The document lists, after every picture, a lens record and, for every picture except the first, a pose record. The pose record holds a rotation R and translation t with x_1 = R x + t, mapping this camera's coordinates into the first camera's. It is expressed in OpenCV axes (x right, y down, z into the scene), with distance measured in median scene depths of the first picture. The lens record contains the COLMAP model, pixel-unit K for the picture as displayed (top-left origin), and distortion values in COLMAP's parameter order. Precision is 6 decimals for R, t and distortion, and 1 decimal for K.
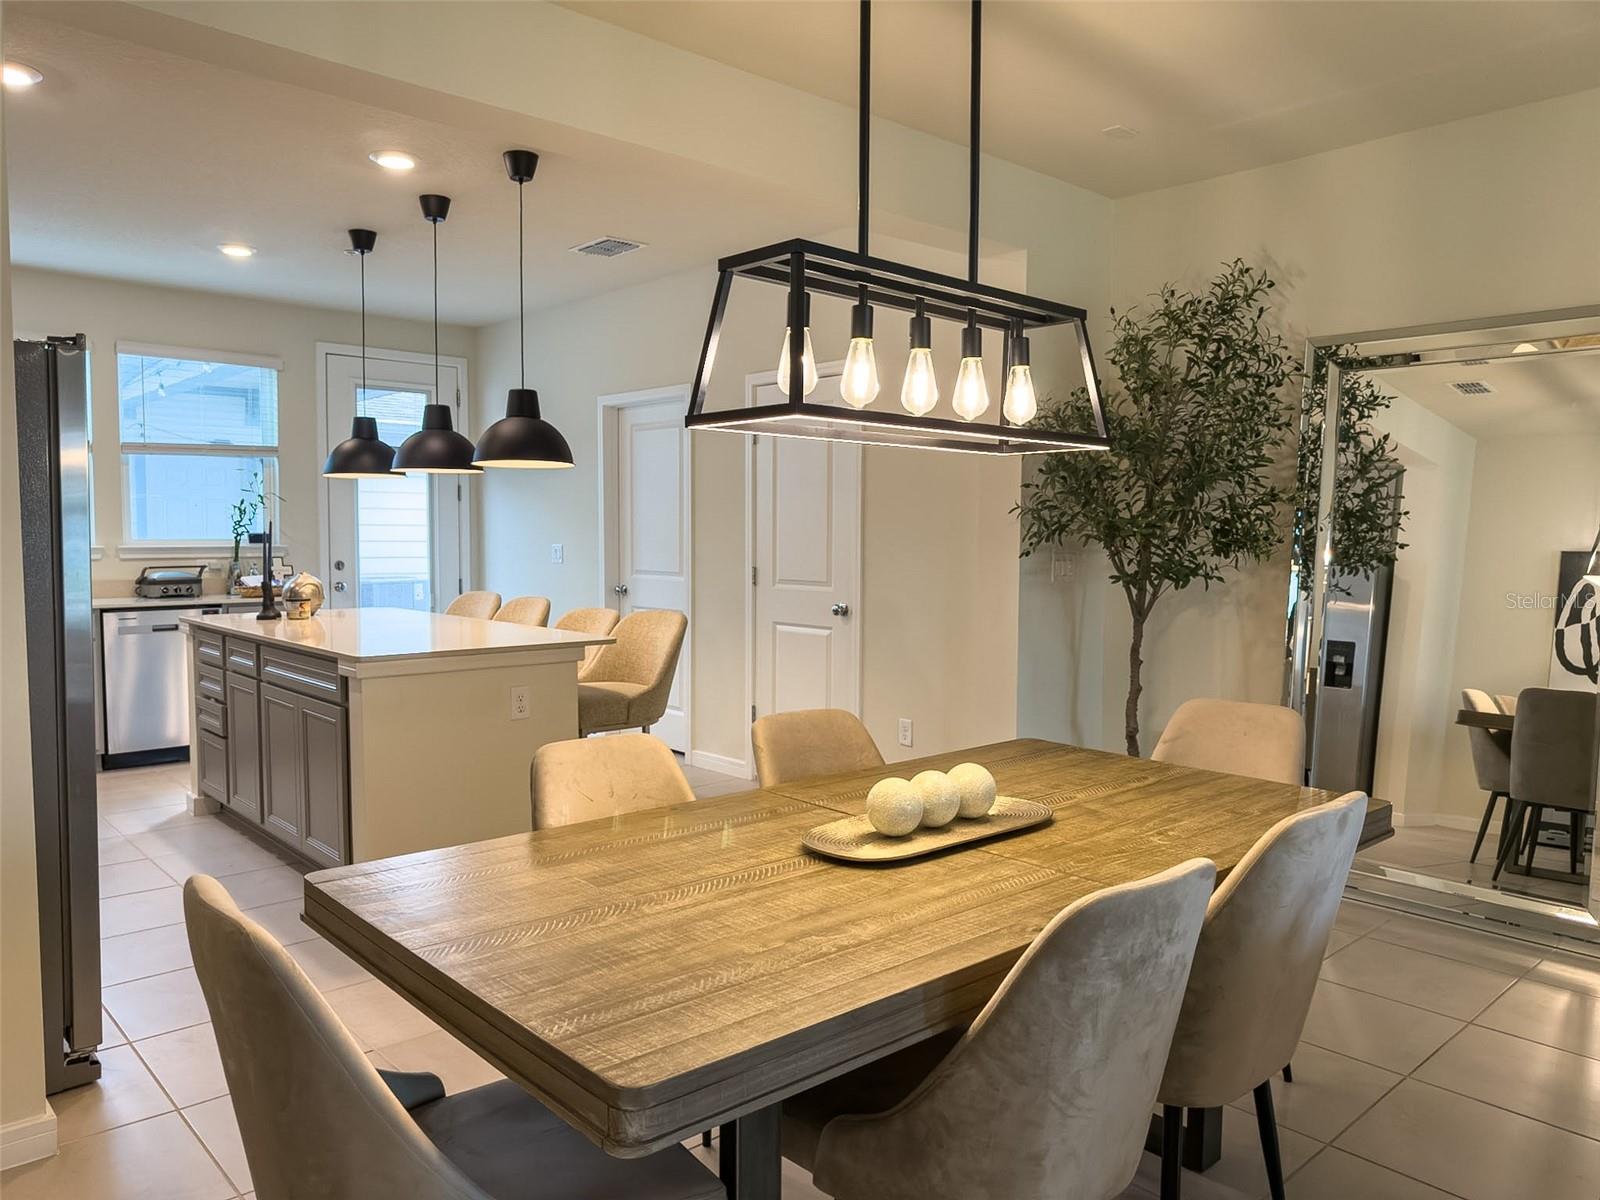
lens RADIAL K [[1140.8, 0, 788.9], [0, 1140.8, 601.3], [0, 0, 1]] dist [-0.002672, -0.000518]
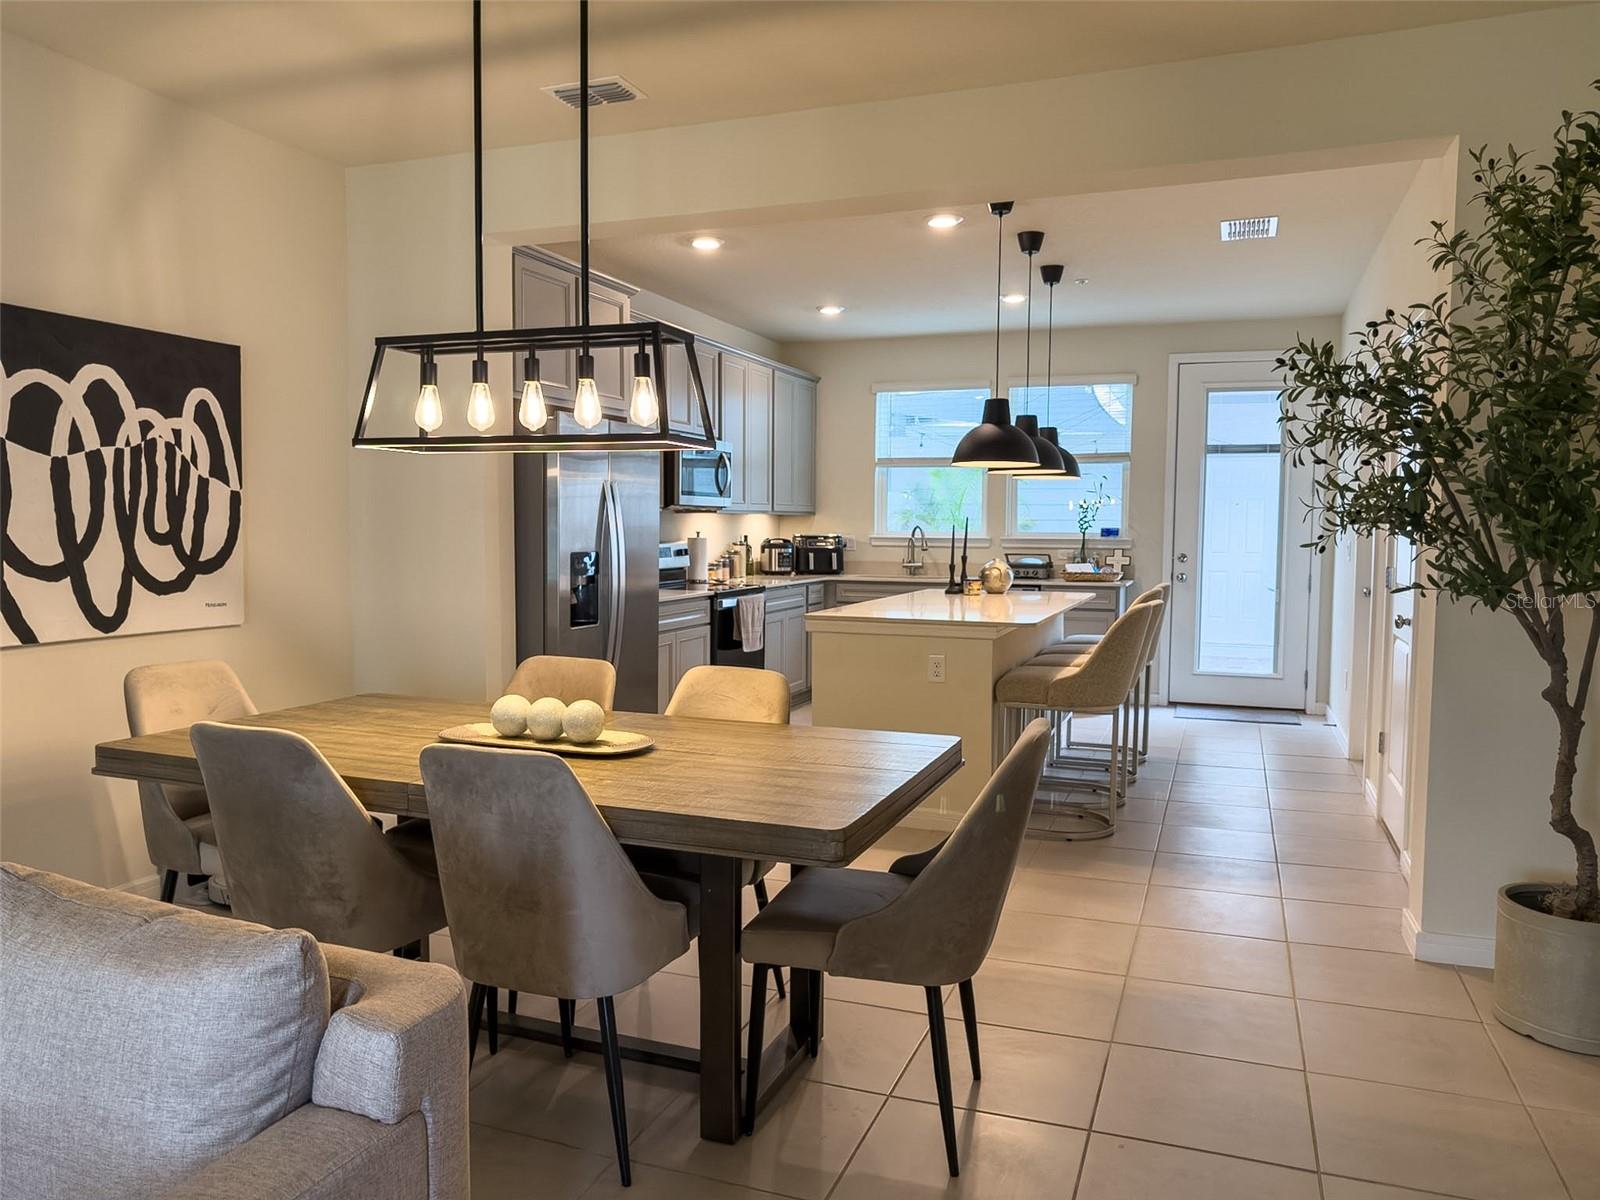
lens RADIAL K [[1140.8, 0, 788.9], [0, 1140.8, 601.3], [0, 0, 1]] dist [-0.002672, -0.000518]
pose [[0.453319, 0.061628, -0.889215, 0.476480], [-0.061325, 0.997399, 0.037863, -0.010497], [0.889236, 0.037367, 0.455919, 0.208990]]
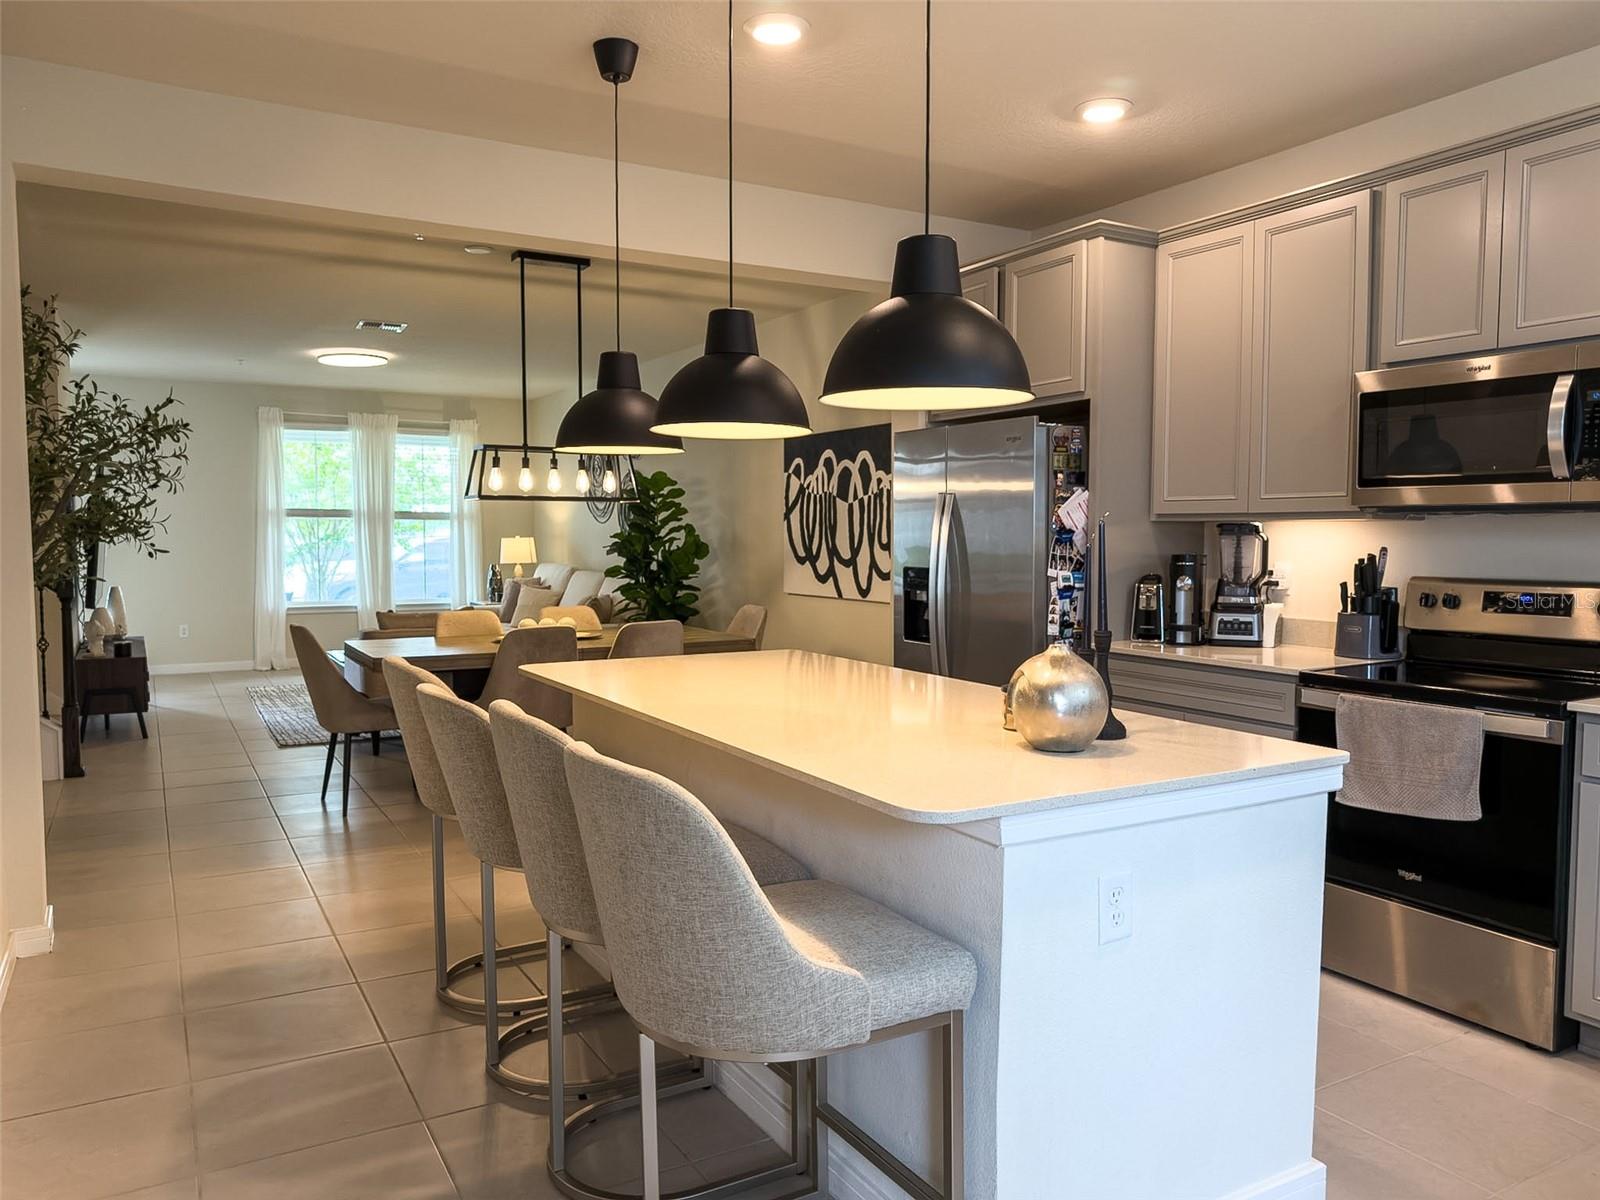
lens RADIAL K [[1148.5, 0, 791.7], [0, 1148.5, 607.6], [0, 0, 1]] dist [-0.005904, 0.005428]
pose [[-0.978068, -0.015453, 0.207710, -0.338173], [0.011481, 0.991728, 0.127846, -0.077712], [-0.207968, 0.127427, -0.969800, 1.193834]]
